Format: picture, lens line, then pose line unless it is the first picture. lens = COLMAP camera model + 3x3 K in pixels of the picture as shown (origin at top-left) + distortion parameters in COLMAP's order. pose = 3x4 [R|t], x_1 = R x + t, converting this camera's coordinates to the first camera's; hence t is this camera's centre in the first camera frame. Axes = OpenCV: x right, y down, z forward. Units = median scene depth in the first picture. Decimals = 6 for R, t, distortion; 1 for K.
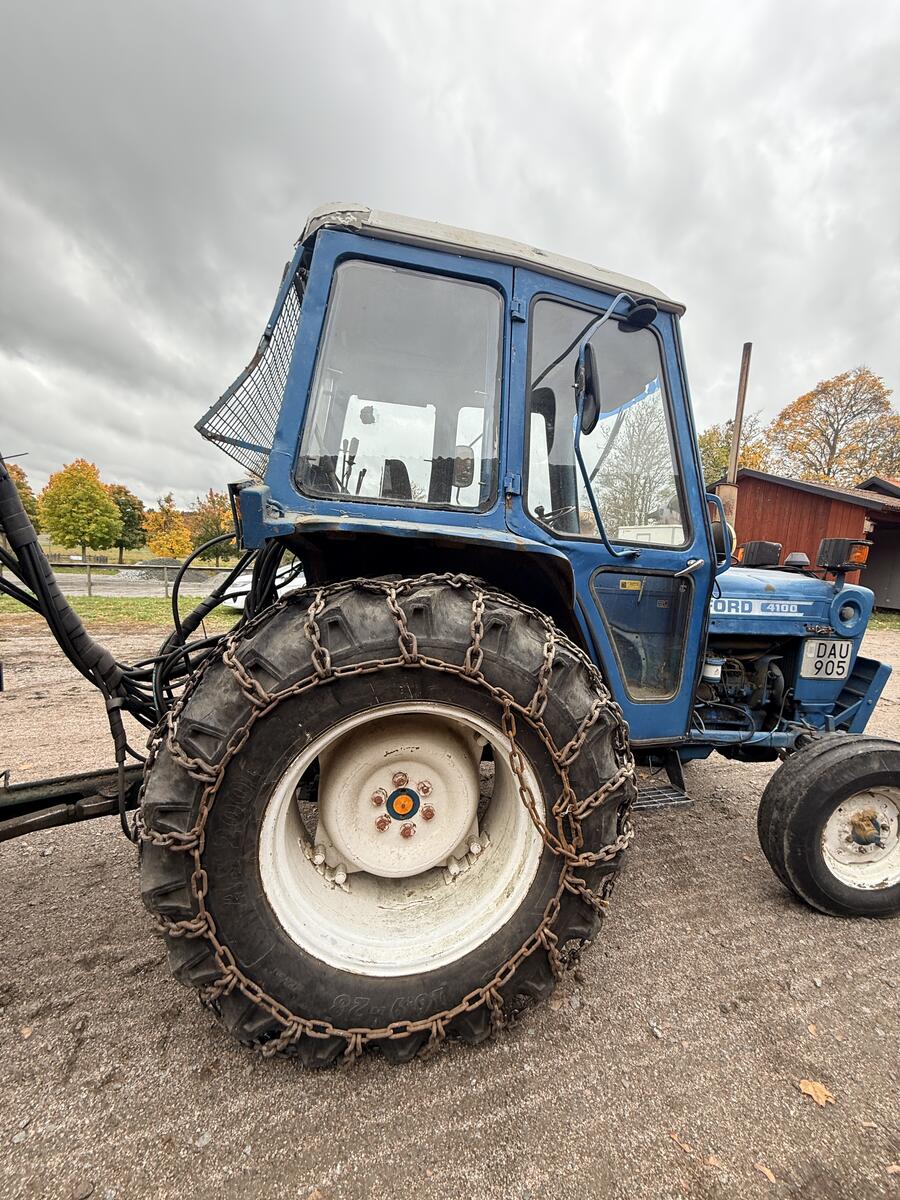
lens RADIAL K [[478.1, 0, 451.4], [0, 478.1, 597.3], [0, 0, 1]] dist [-0.001181, 0.000303]
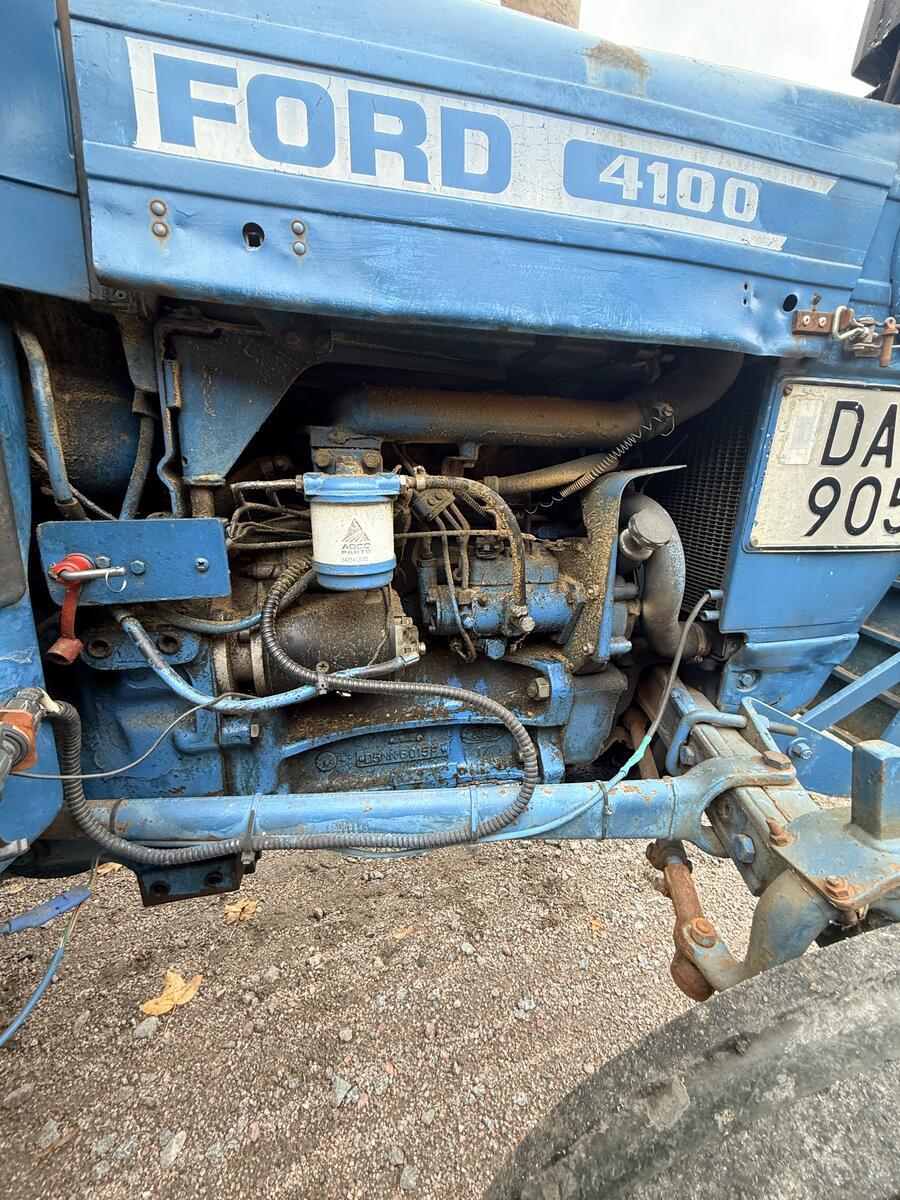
lens RADIAL K [[478.1, 0, 451.4], [0, 478.1, 596.9], [0, 0, 1]] dist [-0.001181, 0.000303]
pose [[0.997551, -0.053854, 0.044634, 0.593453], [0.044352, 0.980443, 0.191741, 0.145193], [-0.054087, -0.189292, 0.980430, 0.800725]]
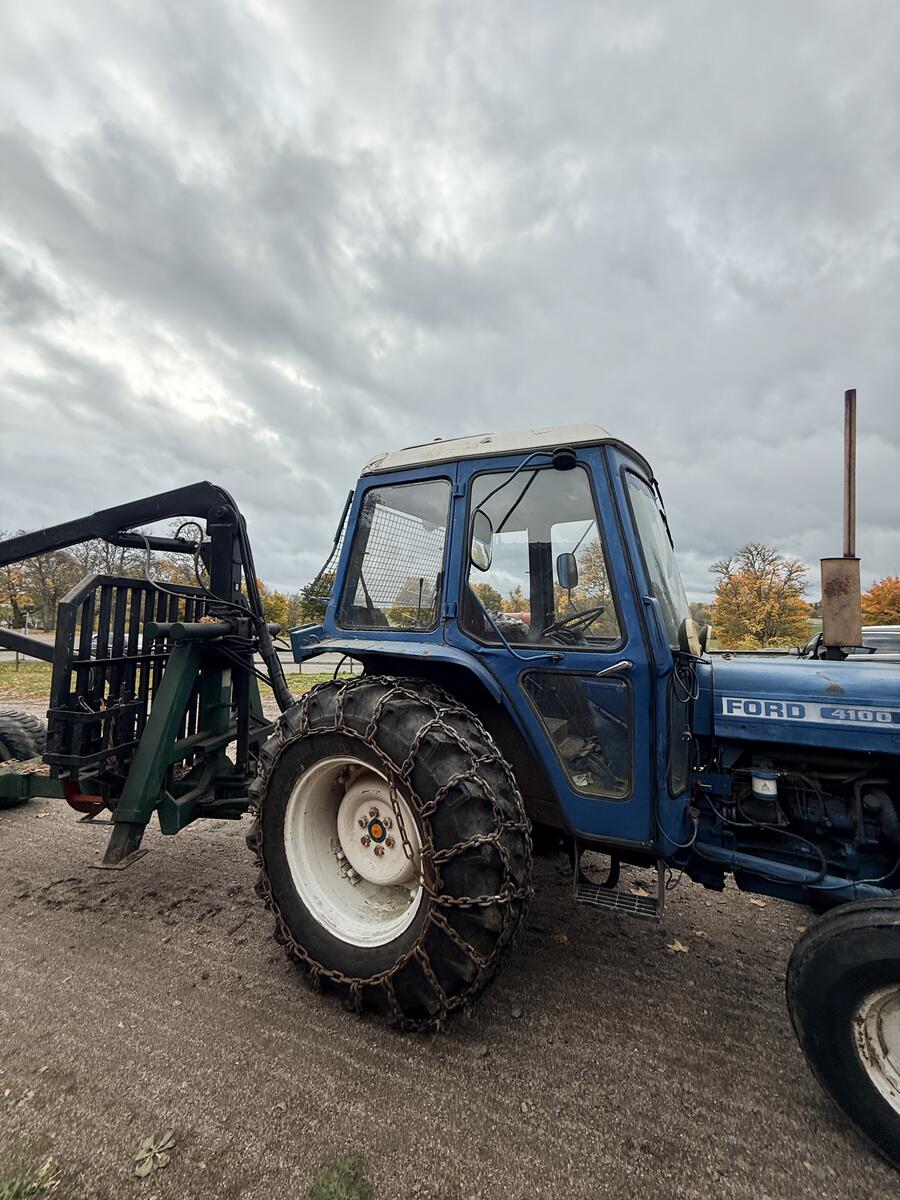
lens RADIAL K [[478.1, 0, 449.9], [0, 478.1, 596.7], [0, 0, 1]] dist [-0.001181, 0.000303]
pose [[0.765594, -0.089790, -0.637027, 0.706648], [-0.014948, 0.987462, -0.157149, -0.037279], [0.643150, 0.129835, 0.754653, -0.047821]]
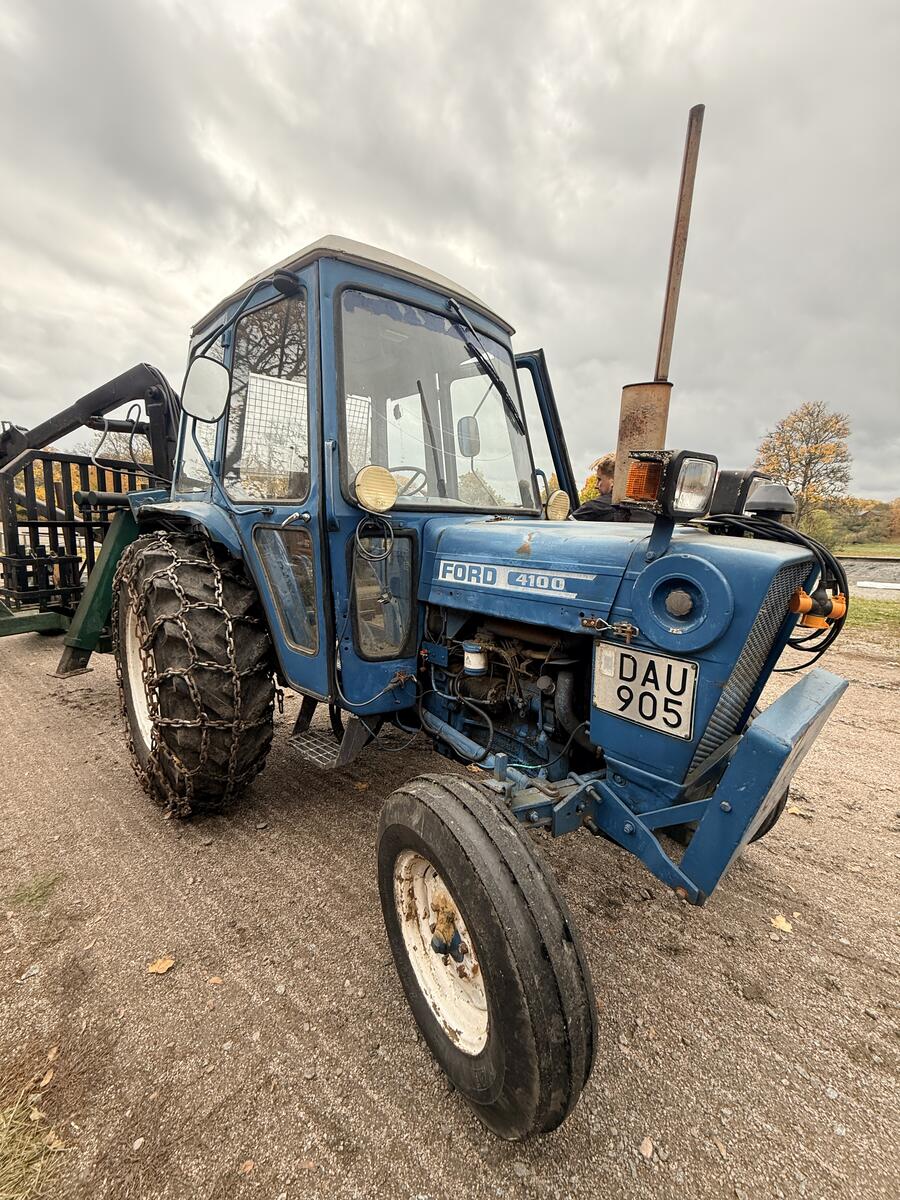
lens RADIAL K [[478.1, 0, 446.7], [0, 478.1, 598.1], [0, 0, 1]] dist [-0.001181, 0.000303]
pose [[0.523486, 0.084867, -0.847797, 1.185972], [-0.060064, 0.996227, 0.062637, 0.012158], [0.849915, 0.018133, 0.526608, 0.577506]]
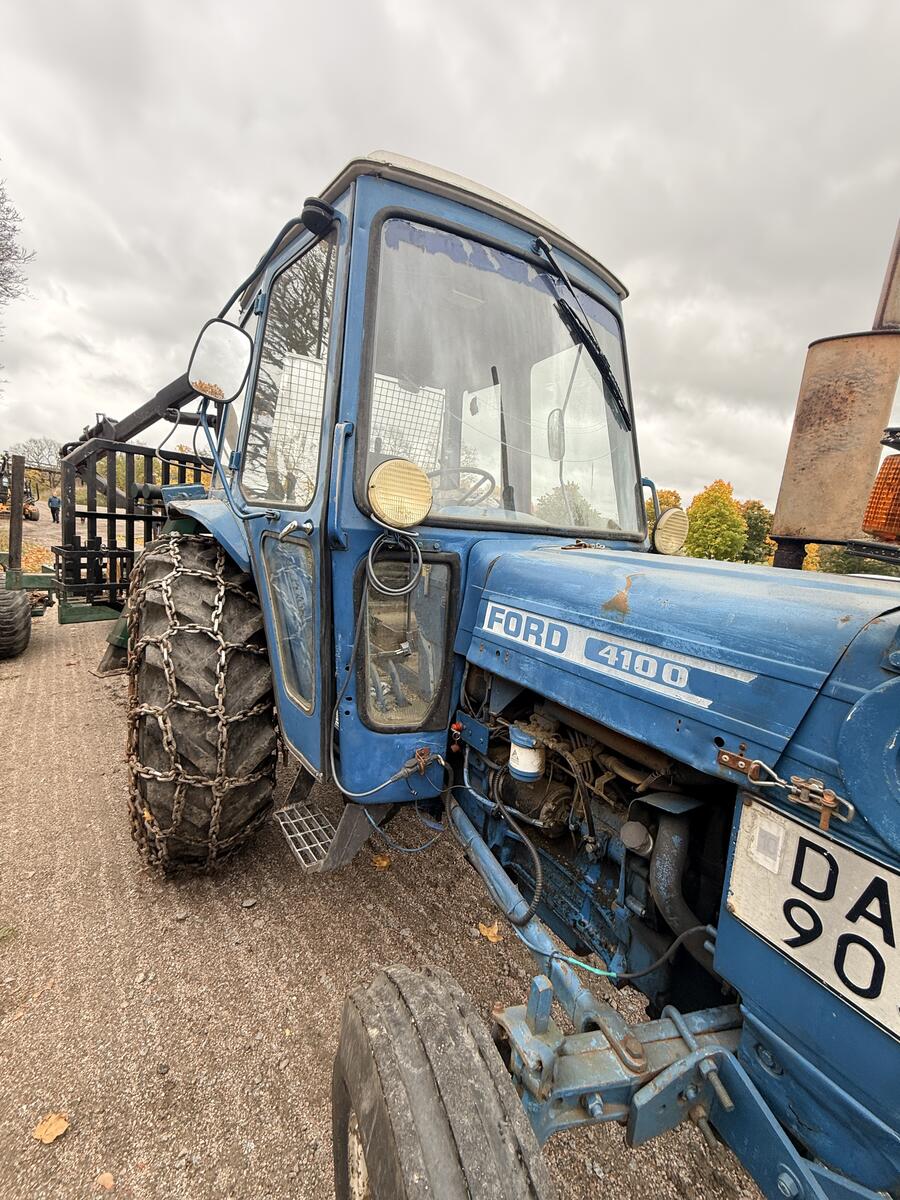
lens RADIAL K [[478.1, 0, 447.0], [0, 478.1, 597.4], [0, 0, 1]] dist [-0.001181, 0.000303]
pose [[0.360243, 0.105198, -0.926908, 0.990406], [-0.134429, 0.989104, 0.060011, -0.030472], [0.923122, 0.102985, 0.370460, 0.739151]]
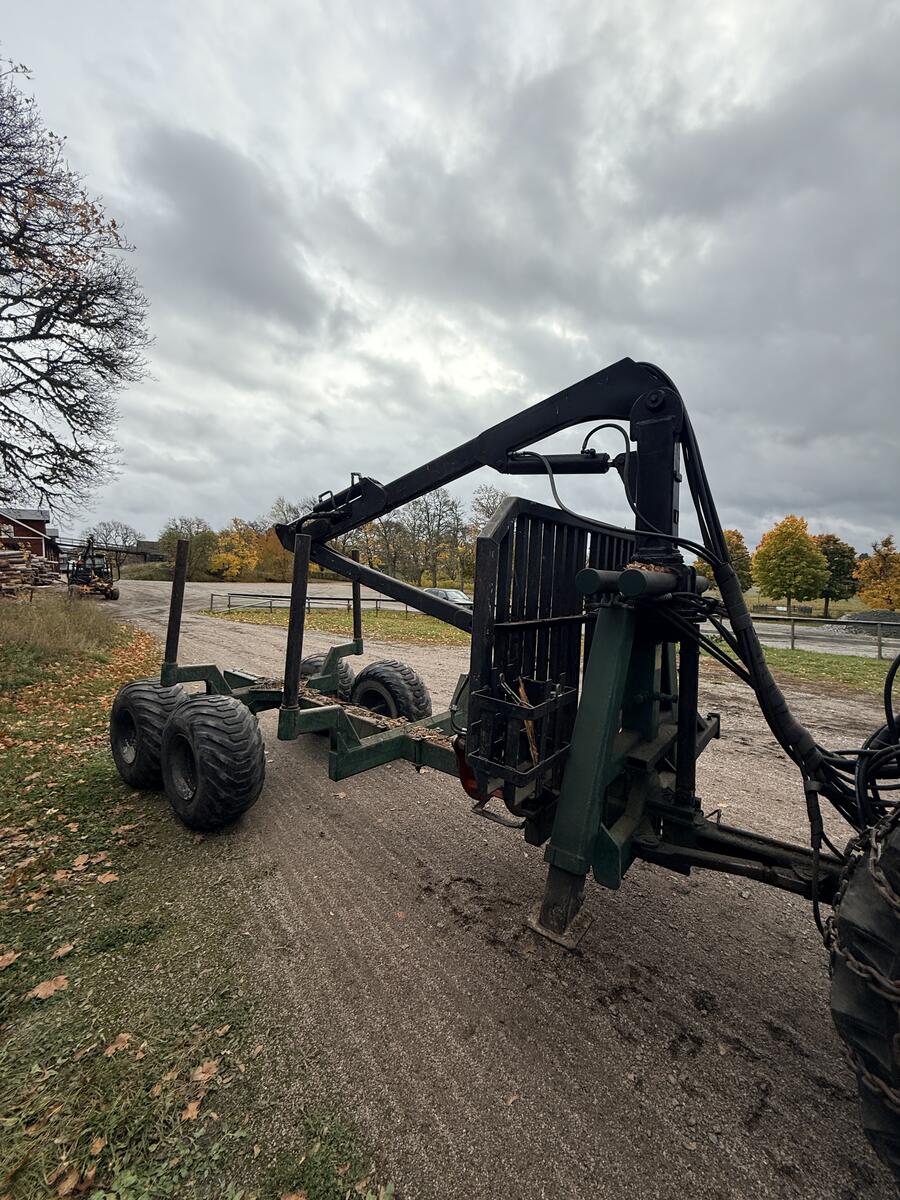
lens RADIAL K [[478.1, 0, 448.4], [0, 478.1, 596.6], [0, 0, 1]] dist [-0.001181, 0.000303]
pose [[0.293762, -0.018908, -0.955691, 0.032751], [-0.082424, 0.995579, -0.045032, -0.053374], [0.952318, 0.092000, 0.290905, -0.049869]]
